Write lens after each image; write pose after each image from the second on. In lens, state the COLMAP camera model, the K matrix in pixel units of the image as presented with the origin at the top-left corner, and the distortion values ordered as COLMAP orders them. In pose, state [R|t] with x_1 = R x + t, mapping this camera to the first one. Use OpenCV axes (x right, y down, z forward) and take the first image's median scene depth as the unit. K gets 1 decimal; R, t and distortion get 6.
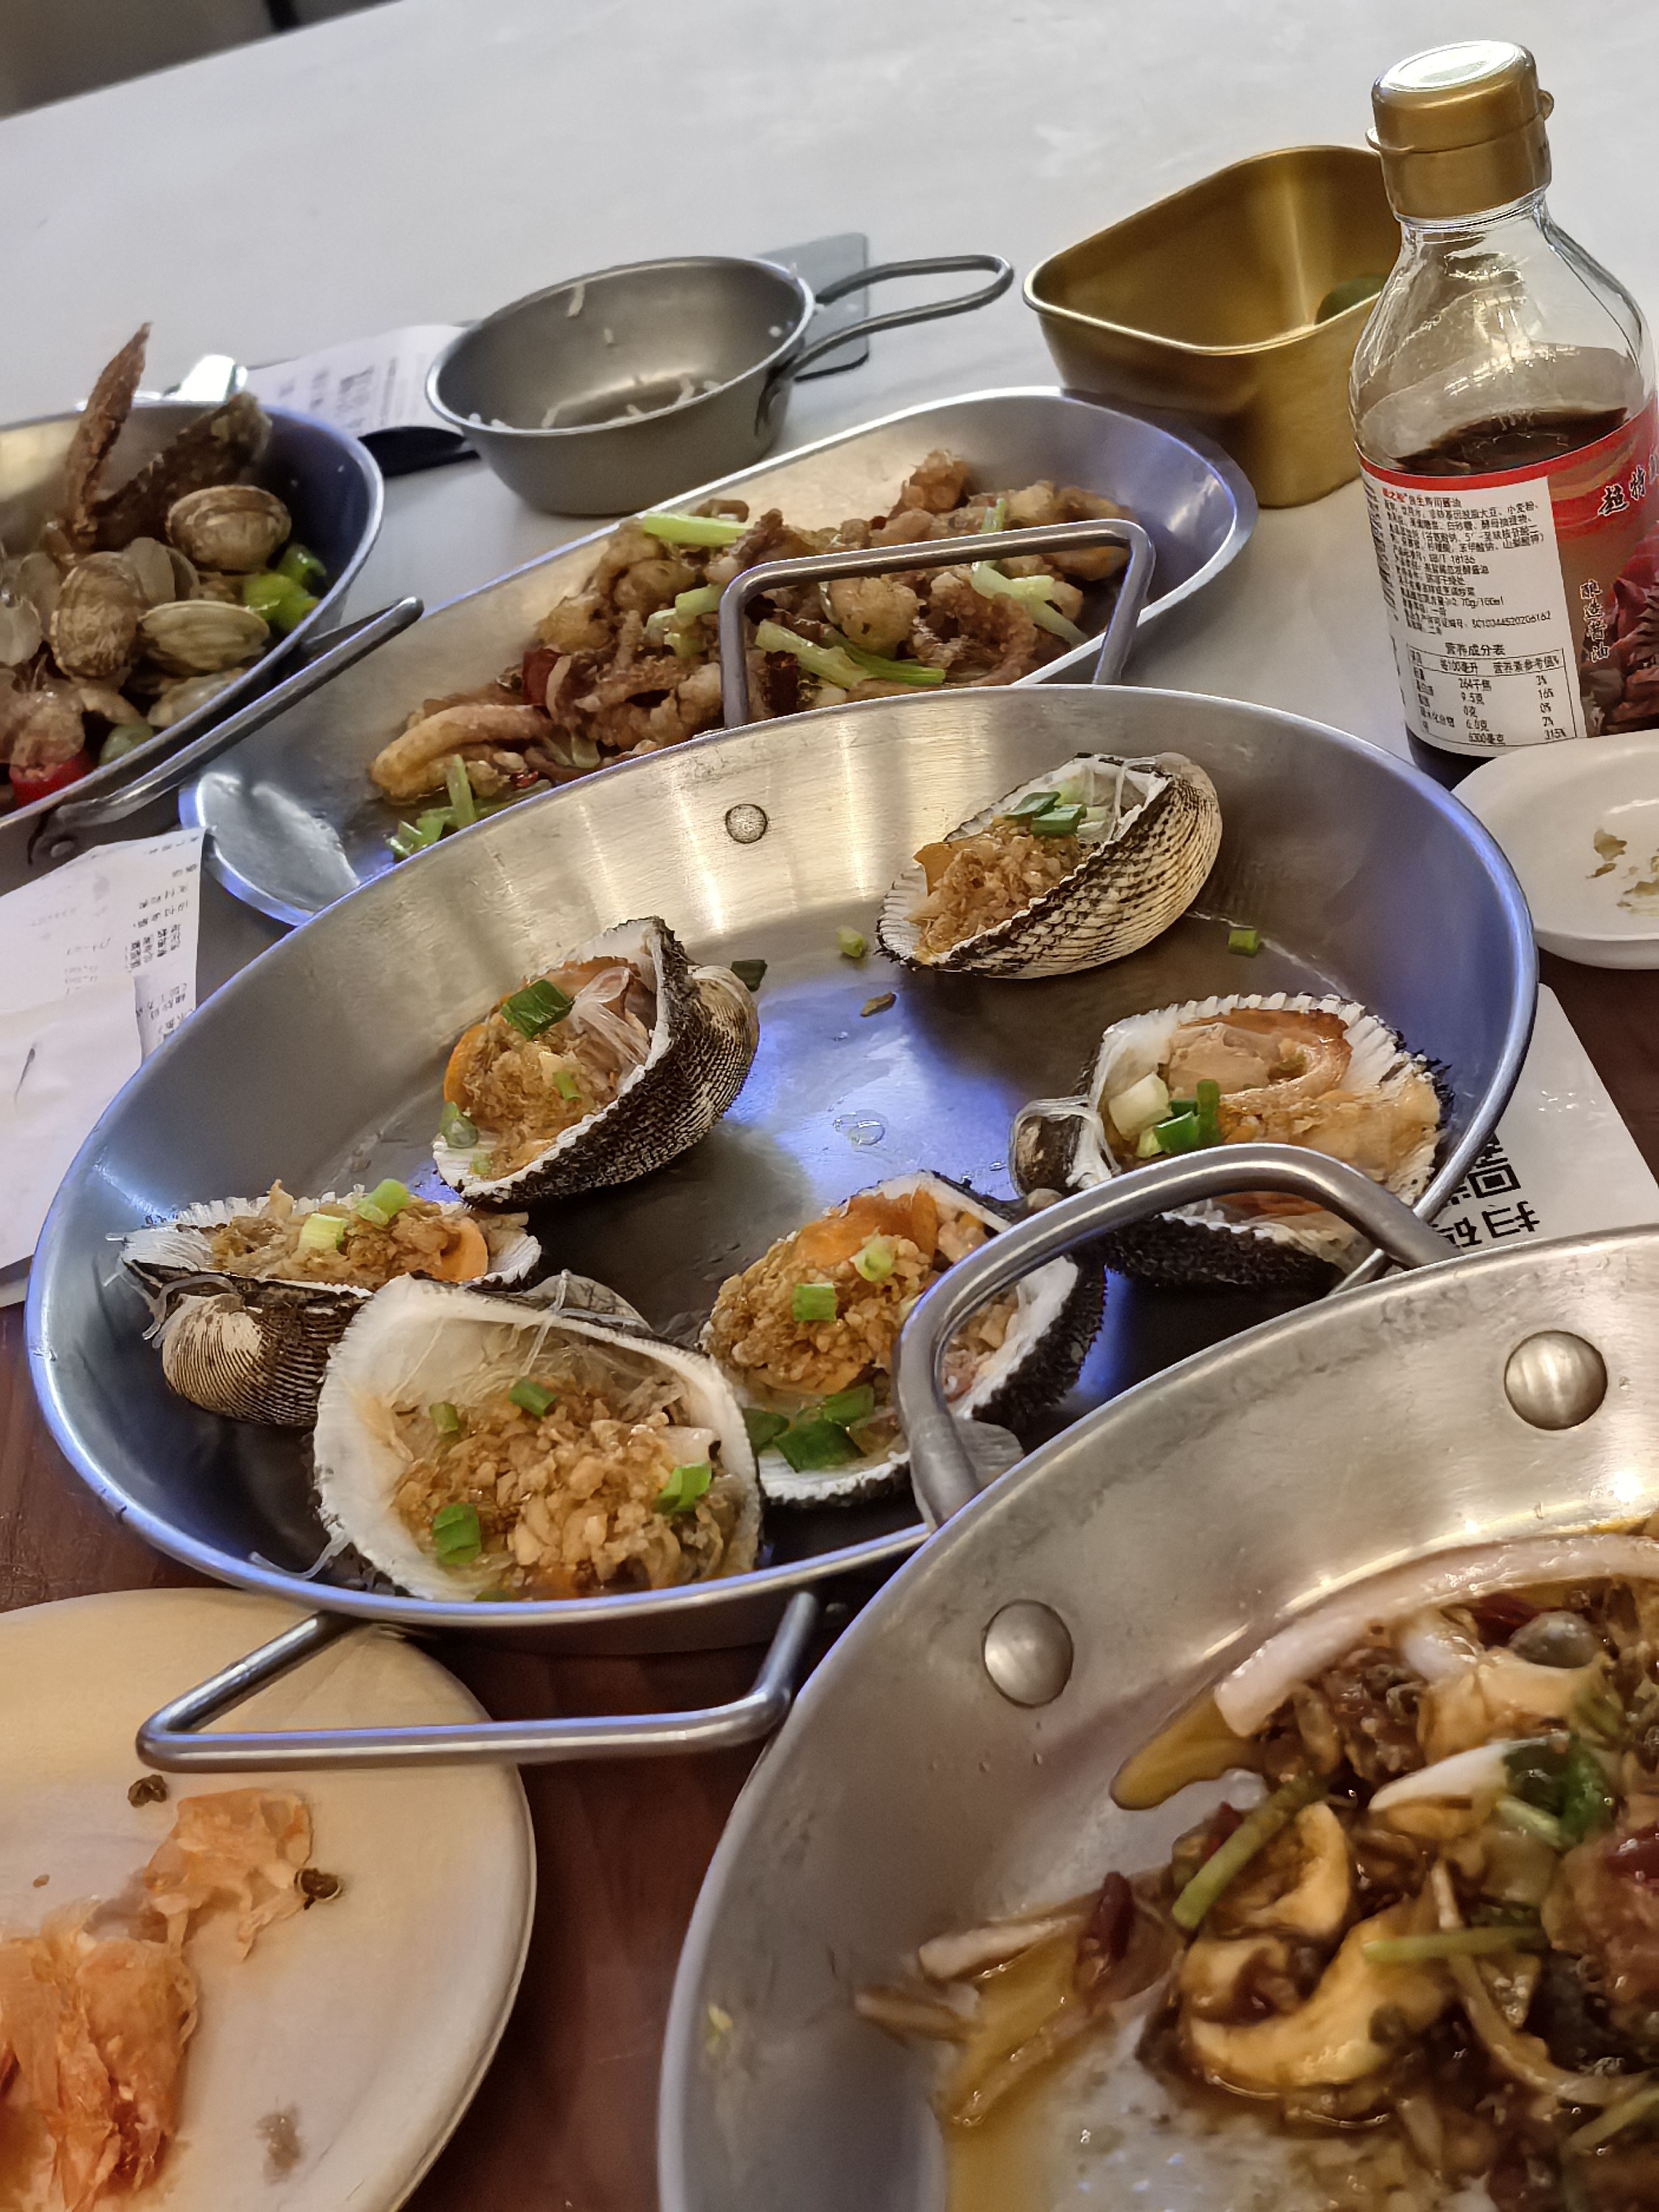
lens RADIAL K [[3458.1, 0, 829.5], [0, 3458.1, 1106.0], [0, 0, 1]] dist [0.239786, -0.798937]
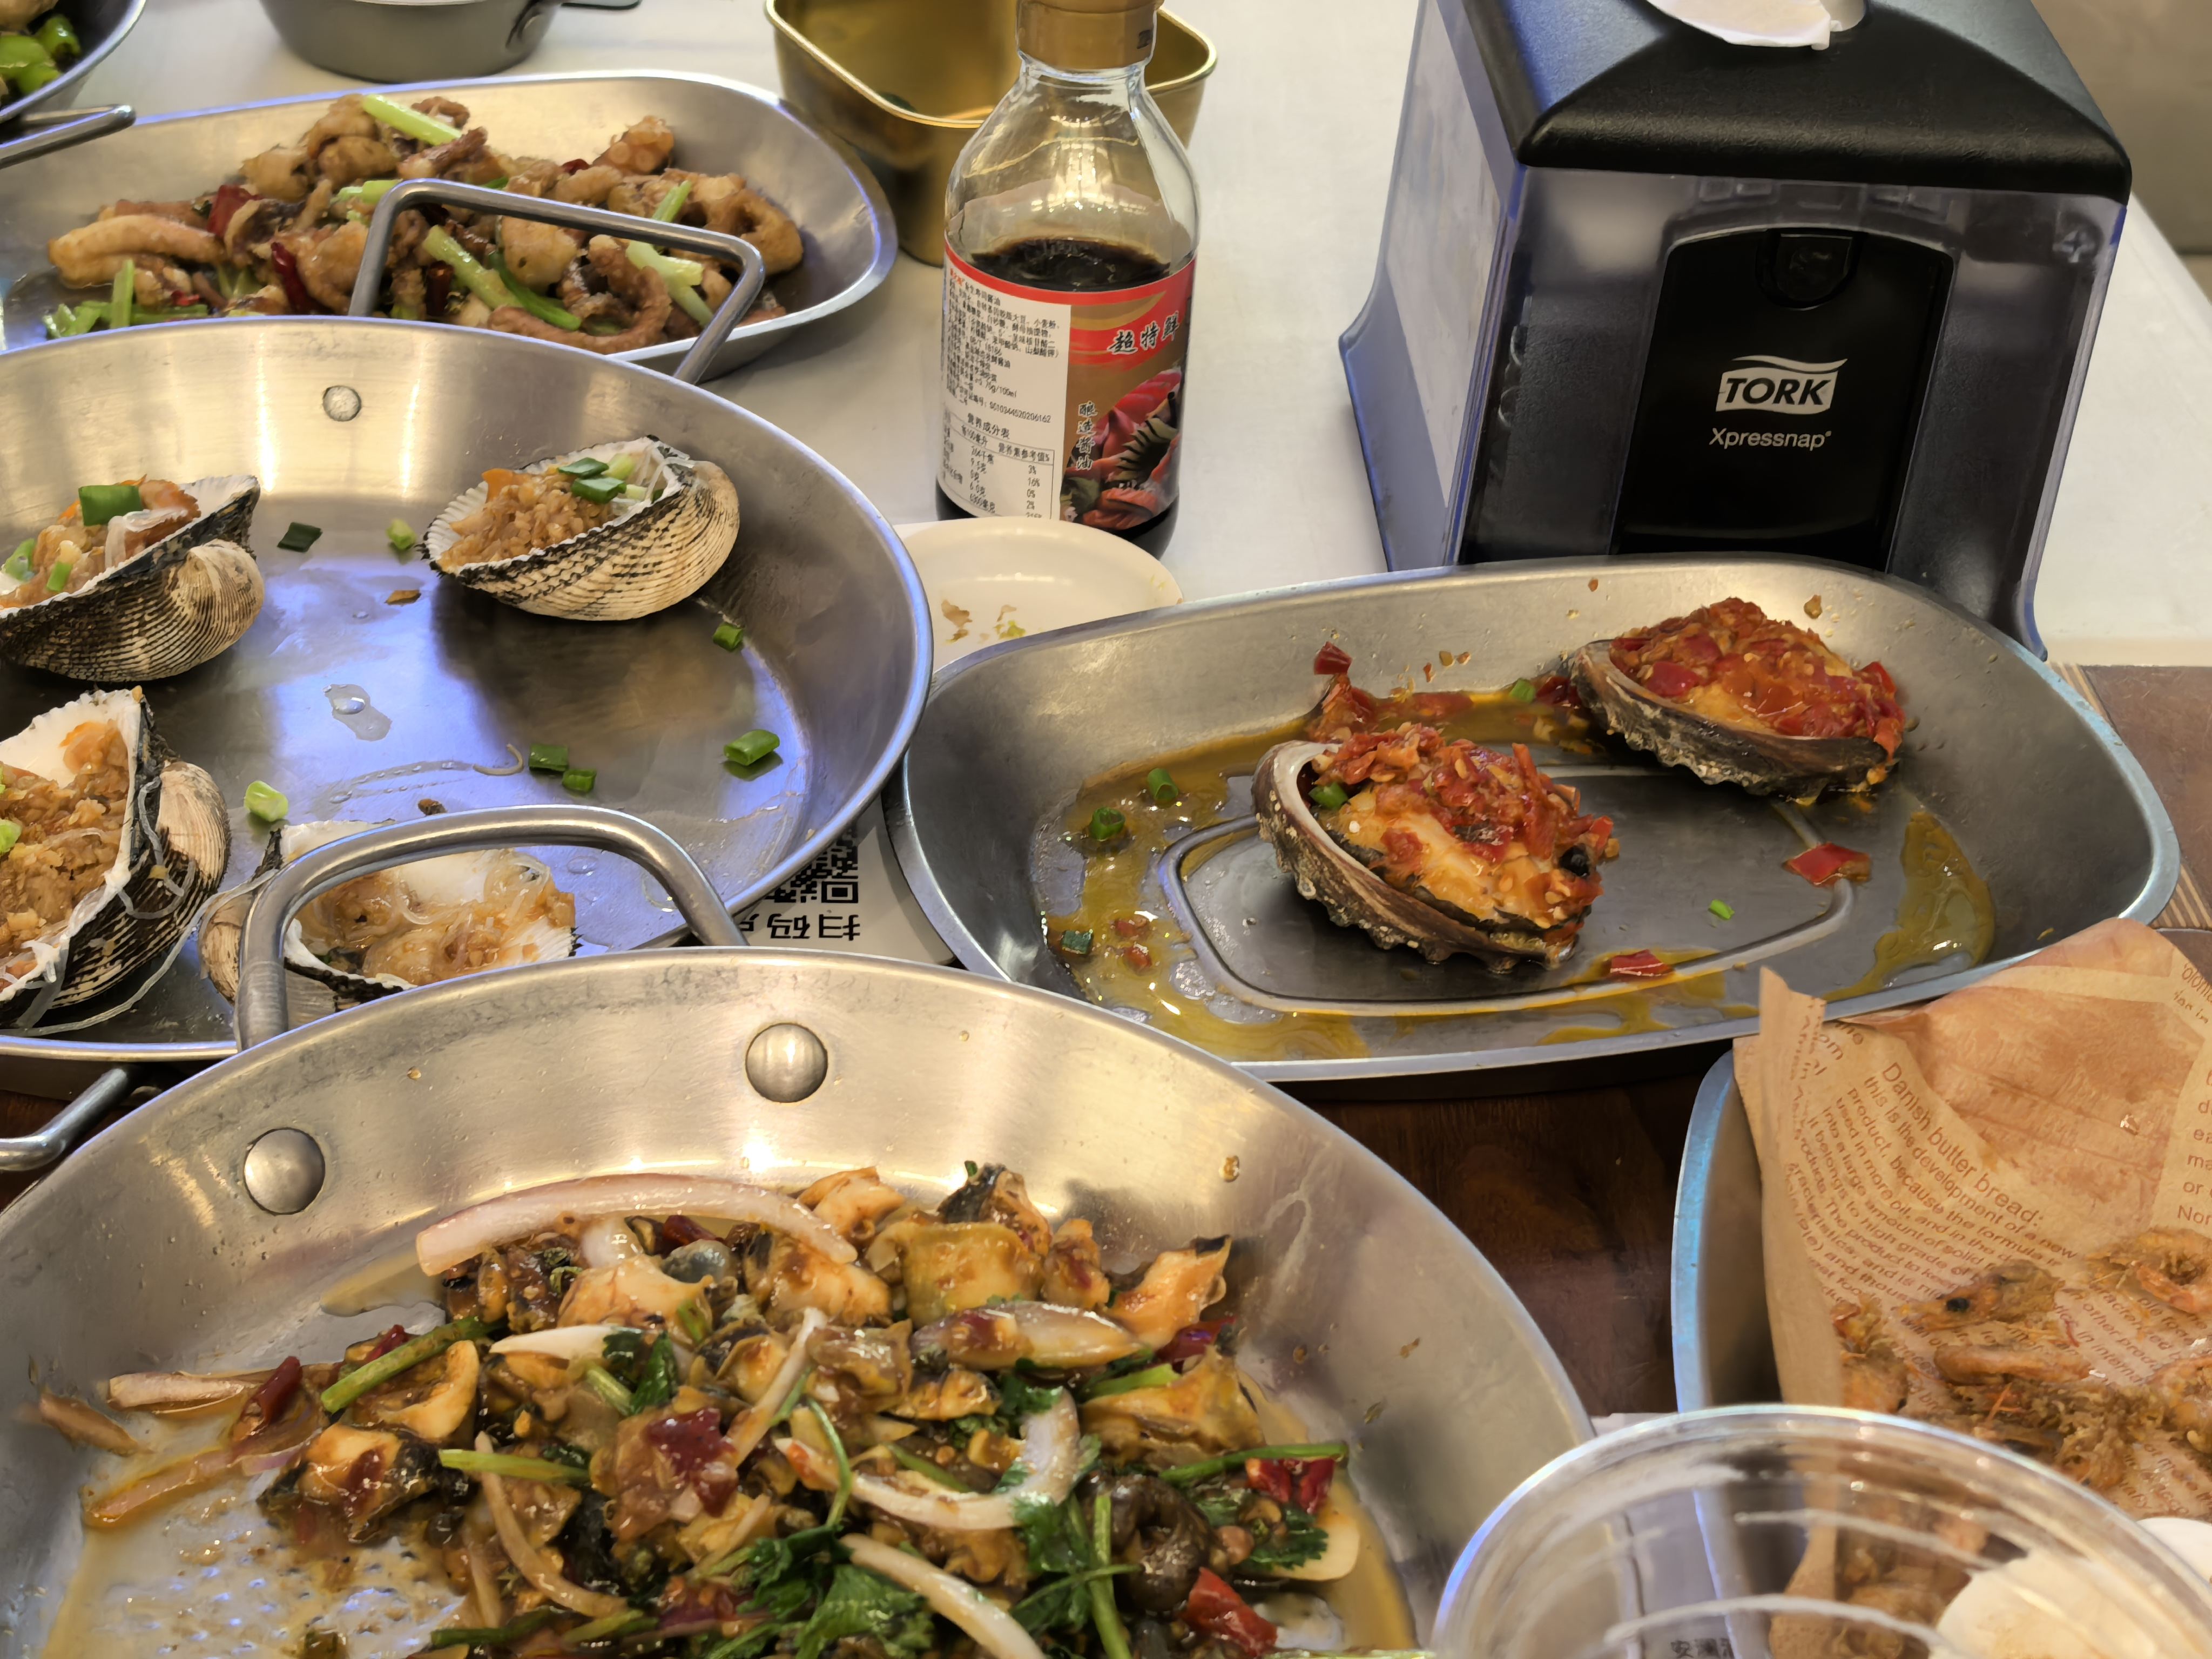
lens RADIAL K [[3502.4, 0, 1106.0], [0, 3502.4, 829.5], [0, 0, 1]] dist [0.188993, -0.723879]
pose [[0.953141, 0.265956, 0.144183, 0.094987], [-0.270786, 0.962529, 0.014616, -0.039286], [-0.134893, -0.052974, 0.989443, -0.185597]]
